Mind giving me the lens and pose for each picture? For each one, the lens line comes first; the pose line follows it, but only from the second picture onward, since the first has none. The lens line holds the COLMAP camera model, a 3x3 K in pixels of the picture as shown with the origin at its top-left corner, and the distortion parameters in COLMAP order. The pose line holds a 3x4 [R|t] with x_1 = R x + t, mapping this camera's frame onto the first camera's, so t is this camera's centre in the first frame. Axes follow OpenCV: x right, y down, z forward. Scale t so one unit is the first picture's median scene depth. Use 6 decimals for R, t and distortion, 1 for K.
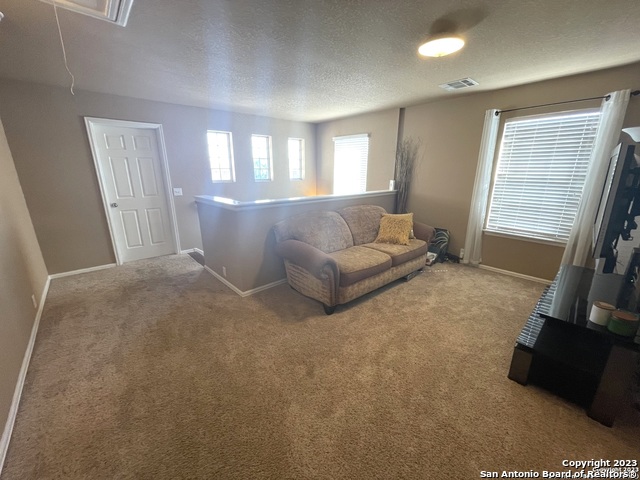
lens RADIAL K [[257.7, 0, 320.0], [0, 257.7, 240.0], [0, 0, 1]] dist [-0.000535, 0.000221]
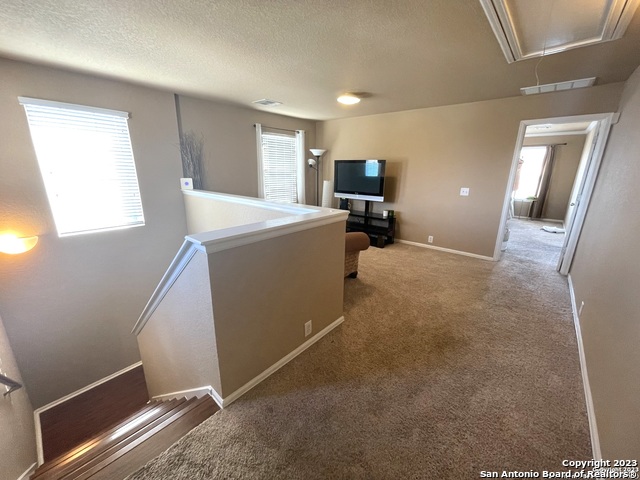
lens RADIAL K [[257.7, 0, 320.0], [0, 257.7, 240.0], [0, 0, 1]] dist [-0.000535, 0.000221]
pose [[-0.115627, -0.270157, 0.955848, -0.889061], [0.254911, 0.922003, 0.291428, -0.244968], [-0.960026, 0.277353, -0.037743, 0.904230]]
